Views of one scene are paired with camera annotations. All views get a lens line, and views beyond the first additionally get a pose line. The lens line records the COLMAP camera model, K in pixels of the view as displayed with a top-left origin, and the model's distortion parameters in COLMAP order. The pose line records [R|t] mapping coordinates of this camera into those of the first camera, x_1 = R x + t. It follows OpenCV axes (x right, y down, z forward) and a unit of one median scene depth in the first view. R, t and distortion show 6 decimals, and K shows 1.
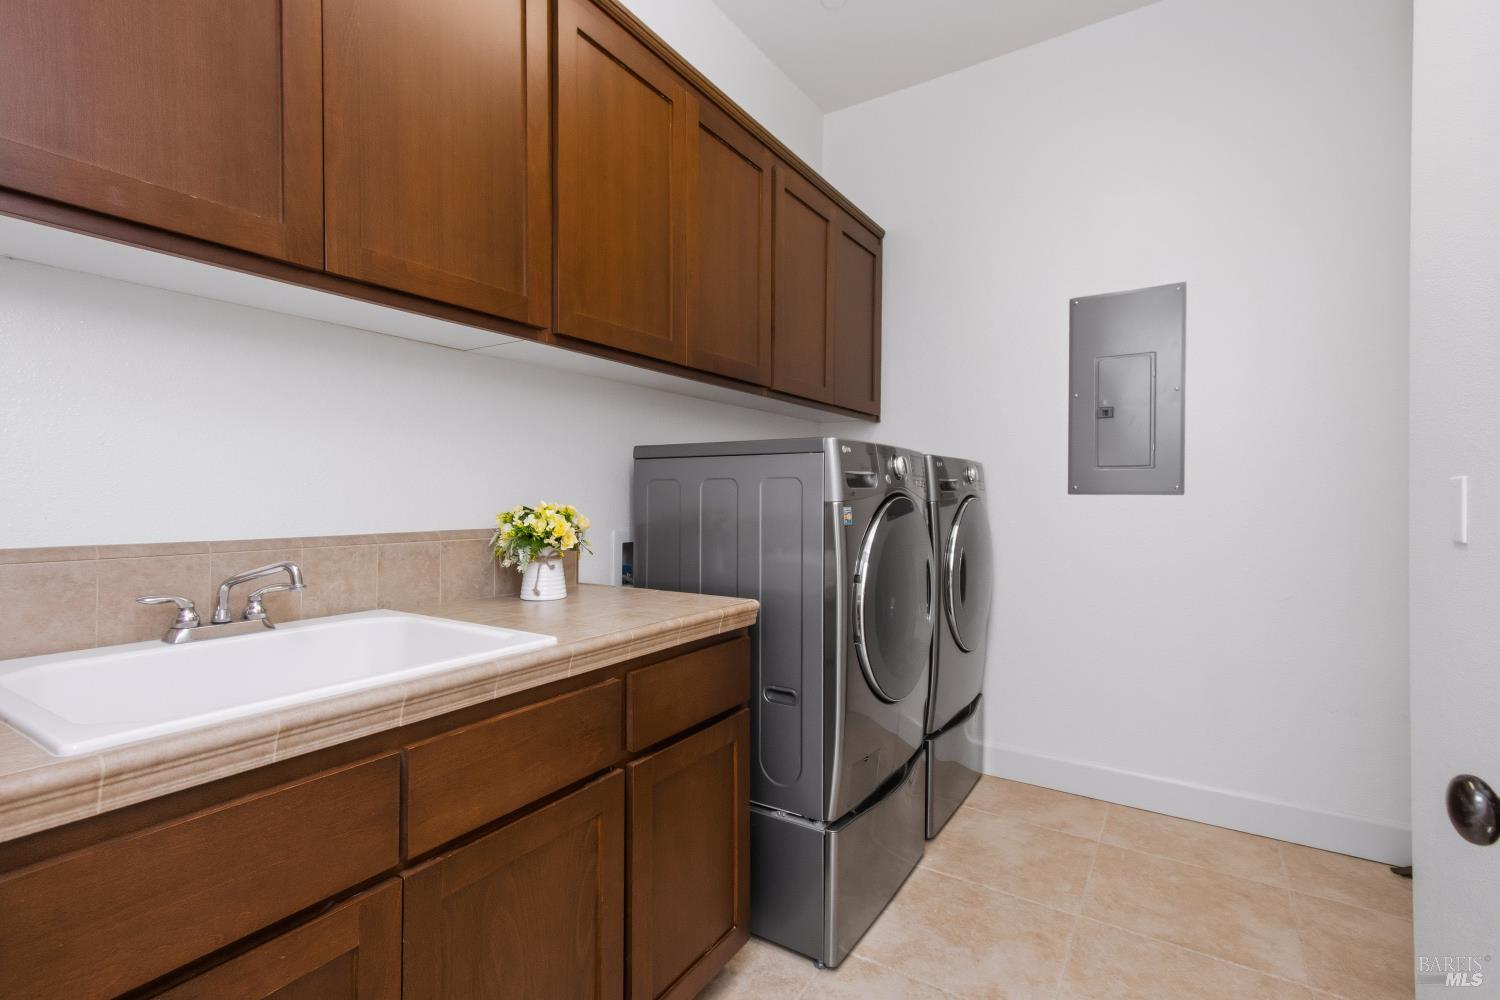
lens RADIAL K [[686.0, 0, 751.1], [0, 686.0, 498.6], [0, 0, 1]] dist [0.004691, -0.000617]
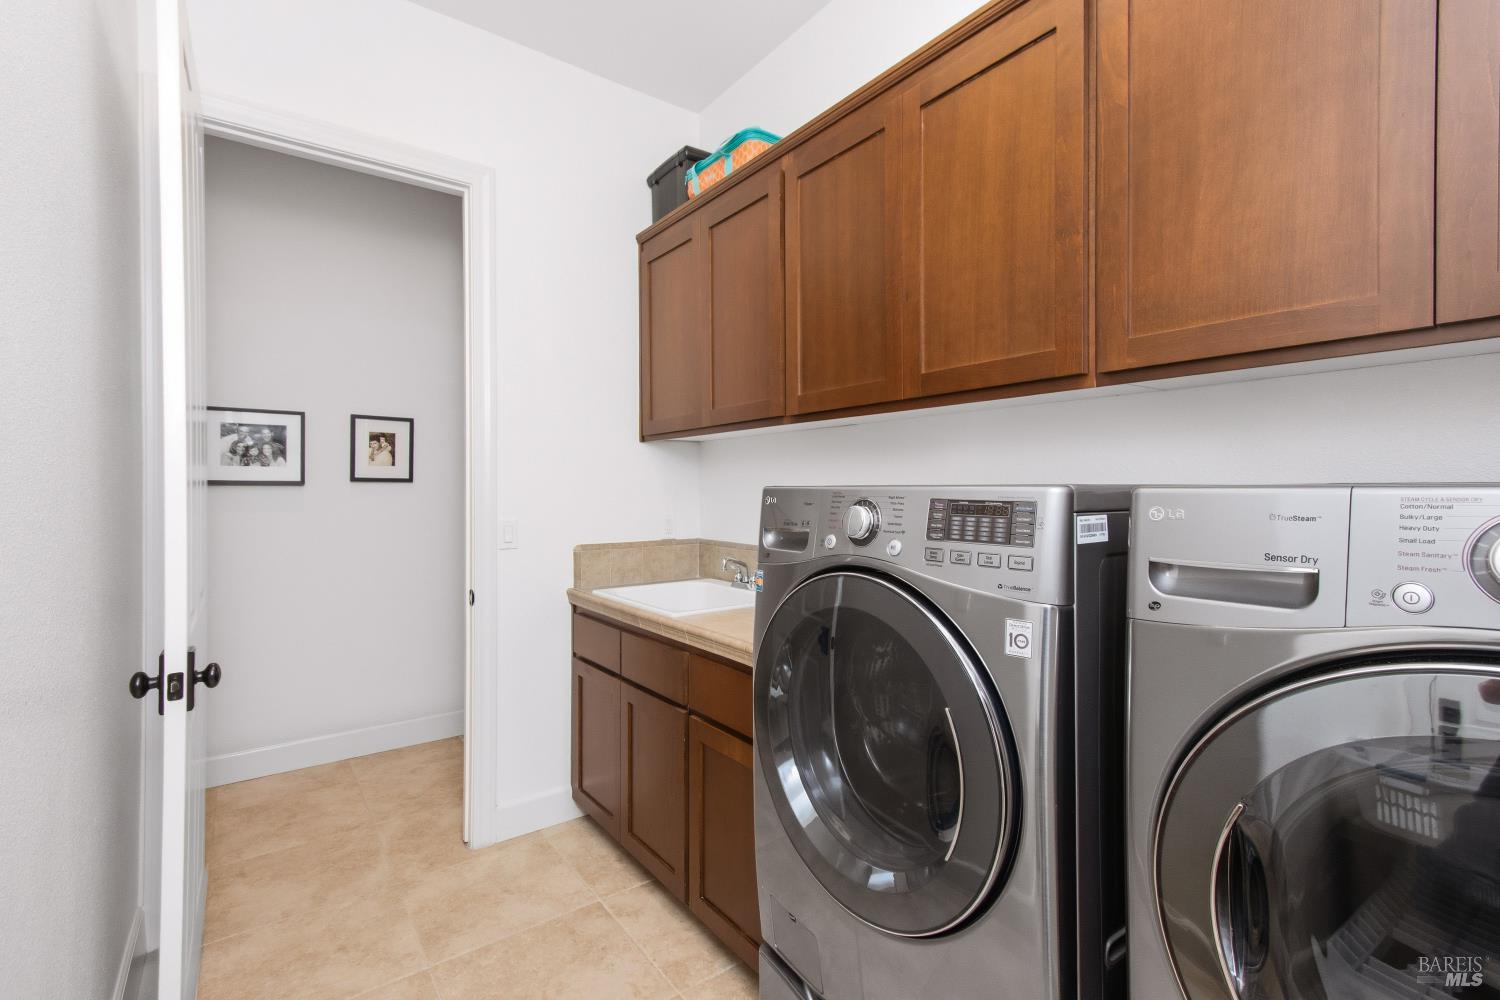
lens RADIAL K [[686.0, 0, 751.3], [0, 686.0, 495.5], [0, 0, 1]] dist [0.004691, -0.000617]
pose [[-0.362088, 0.004365, -0.932134, 1.089444], [-0.004911, 0.999966, 0.006590, -0.099653], [0.932131, 0.006964, -0.362054, 1.530661]]
